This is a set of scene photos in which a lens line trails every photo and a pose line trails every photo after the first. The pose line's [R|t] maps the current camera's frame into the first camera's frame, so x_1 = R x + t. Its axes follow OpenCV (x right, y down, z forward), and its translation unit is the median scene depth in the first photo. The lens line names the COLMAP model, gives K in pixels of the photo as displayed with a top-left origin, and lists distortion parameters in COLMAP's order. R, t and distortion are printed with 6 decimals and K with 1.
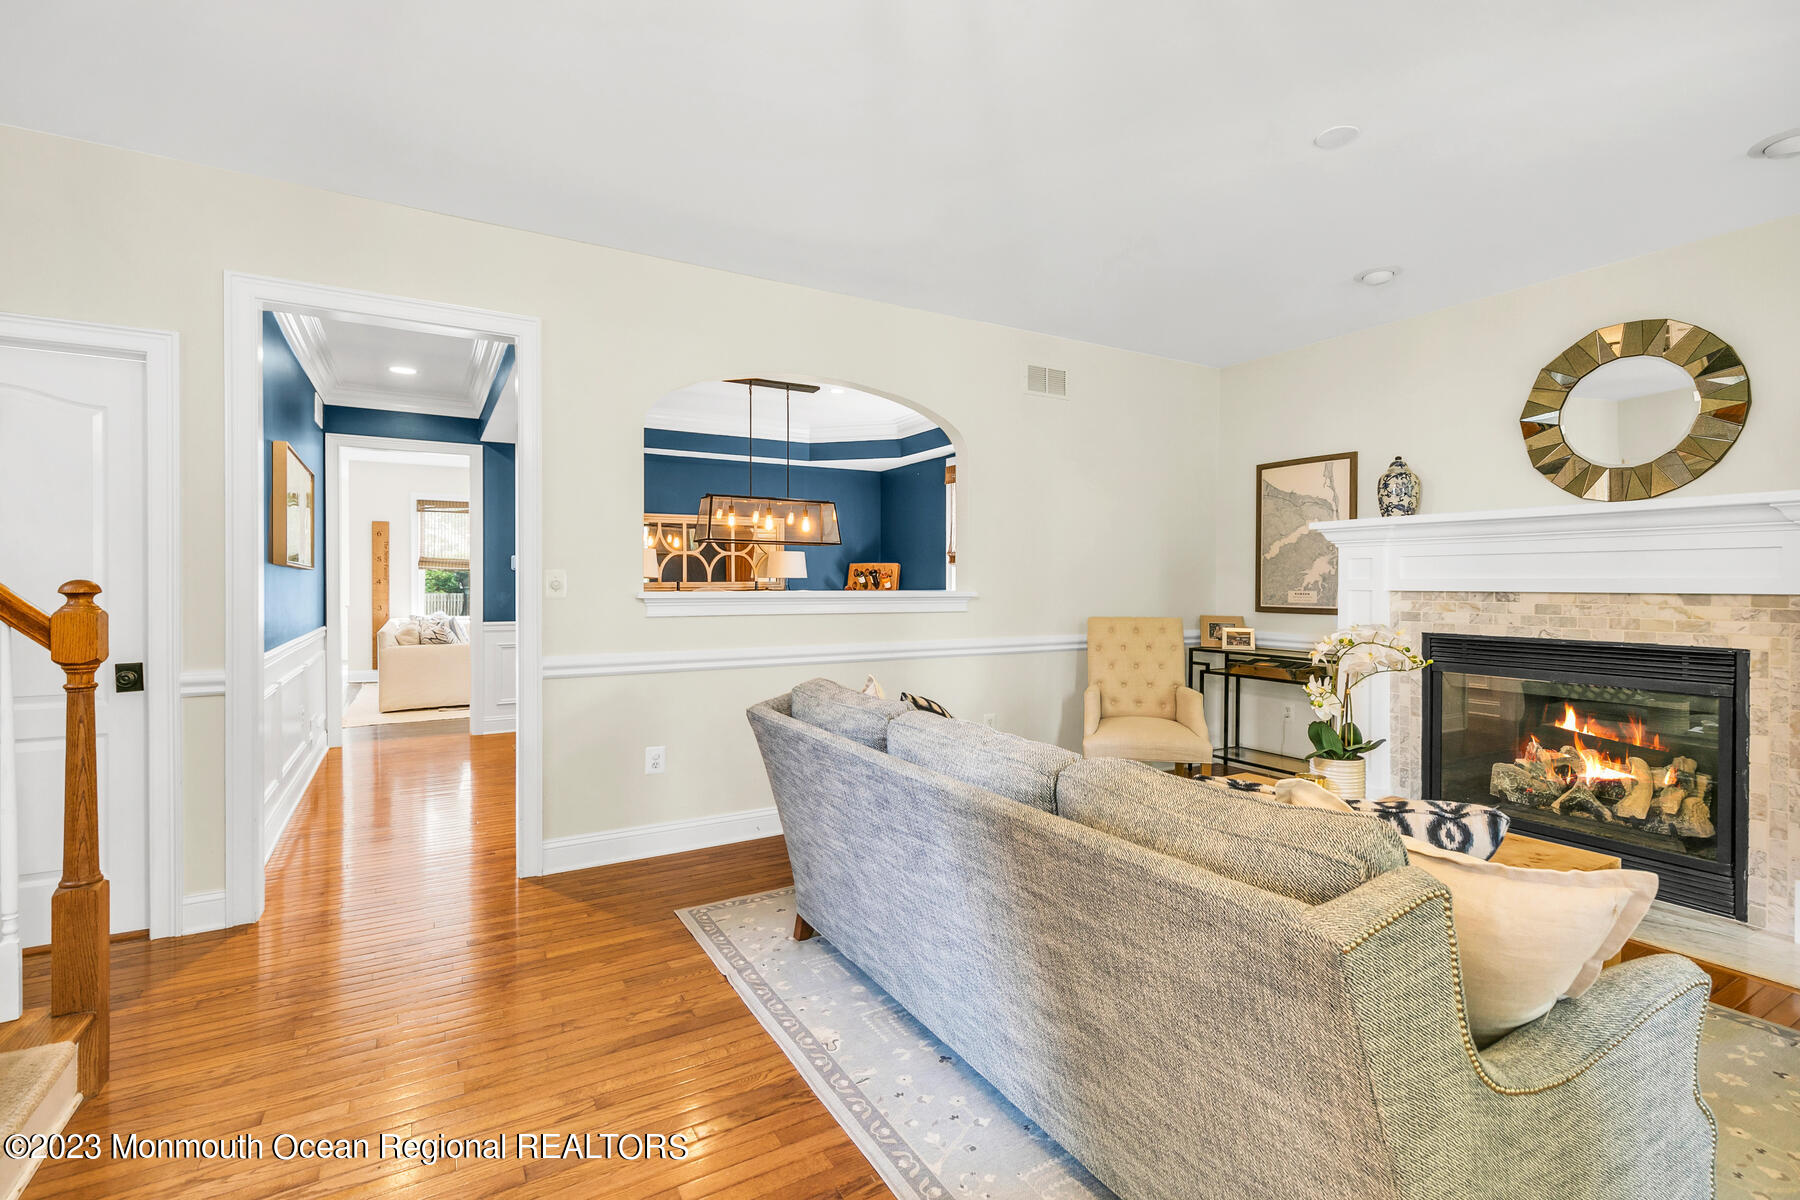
lens RADIAL K [[814.0, 0, 904.3], [0, 814.0, 590.5], [0, 0, 1]] dist [0.000115, 0.000146]
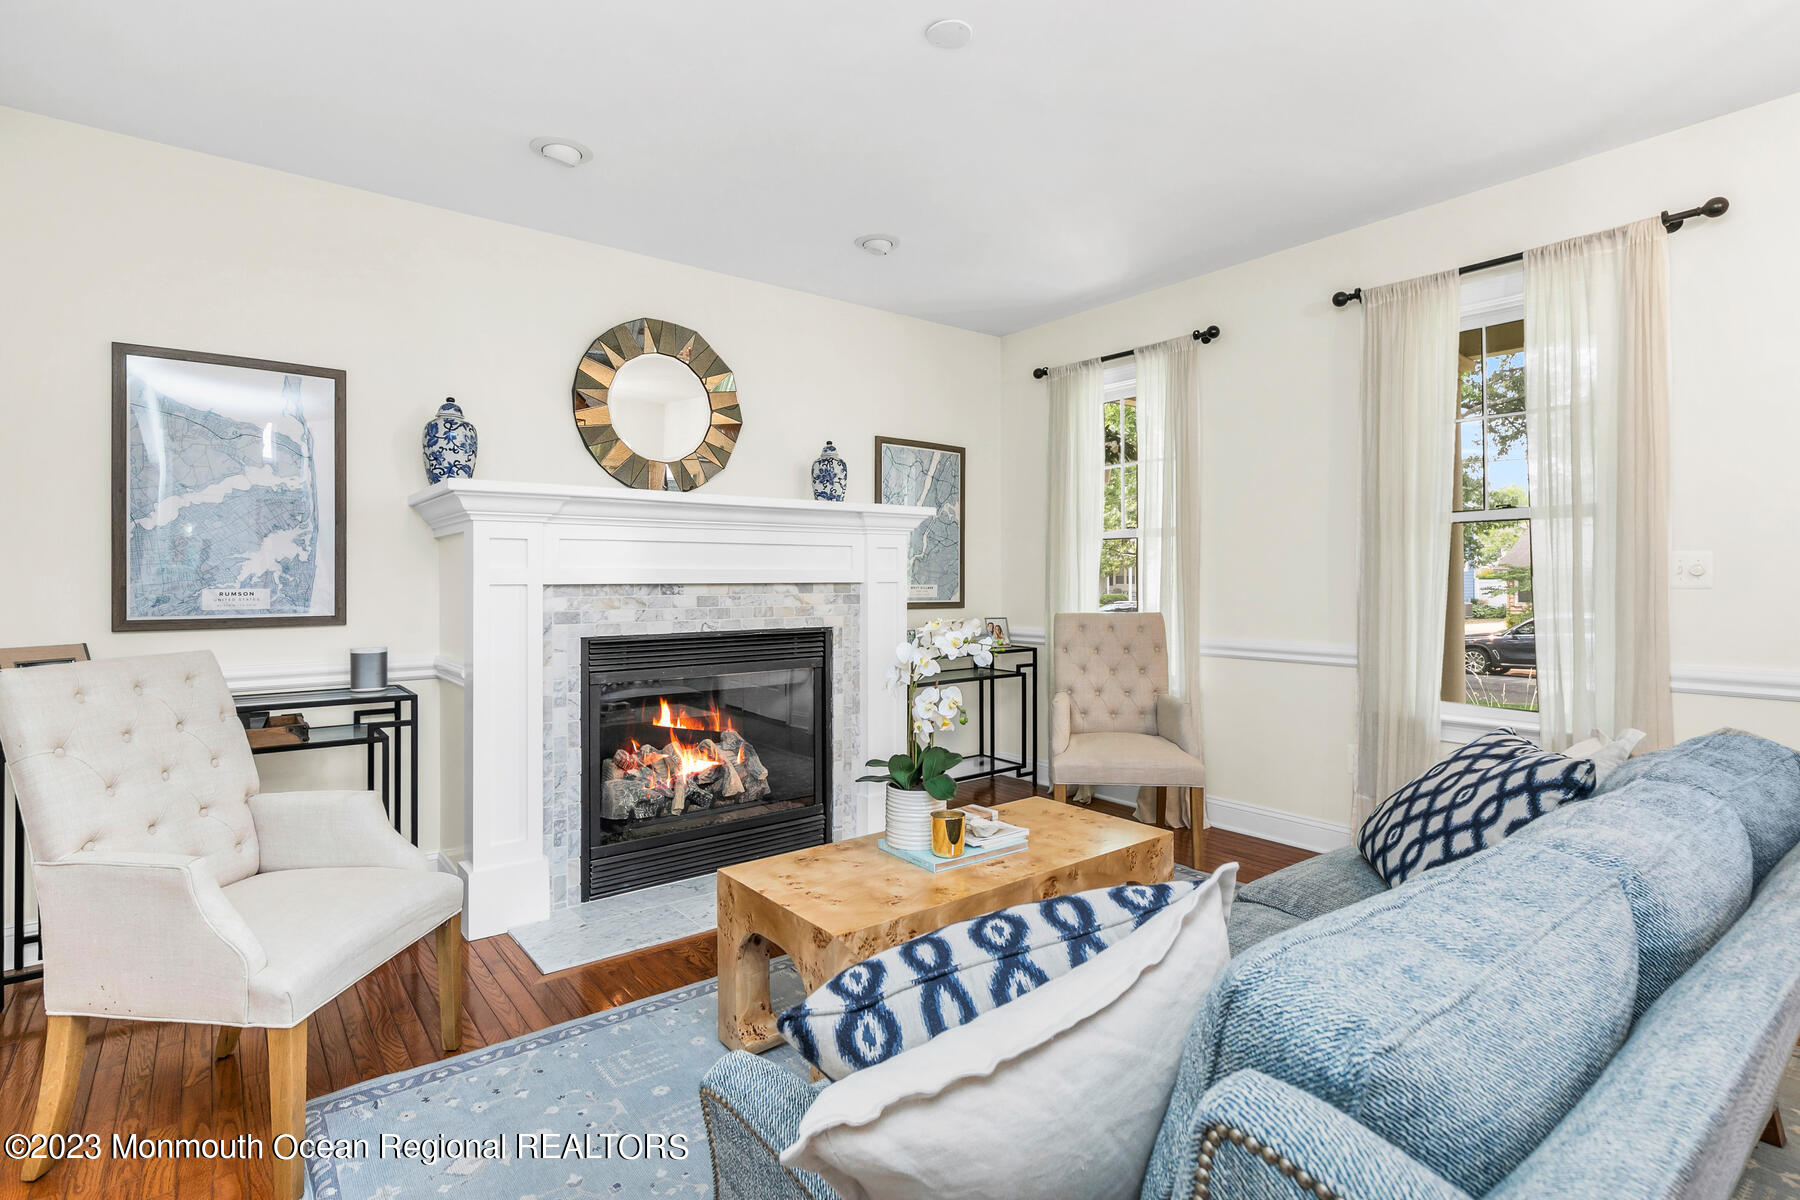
lens RADIAL K [[883.7, 0, 905.7], [0, 883.7, 586.0], [0, 0, 1]] dist [-0.002027, -0.000236]
pose [[-0.137396, -0.009950, 0.990466, -0.259293], [0.012290, 0.999855, 0.011749, -0.003978], [-0.990440, 0.013787, -0.137254, 0.861582]]
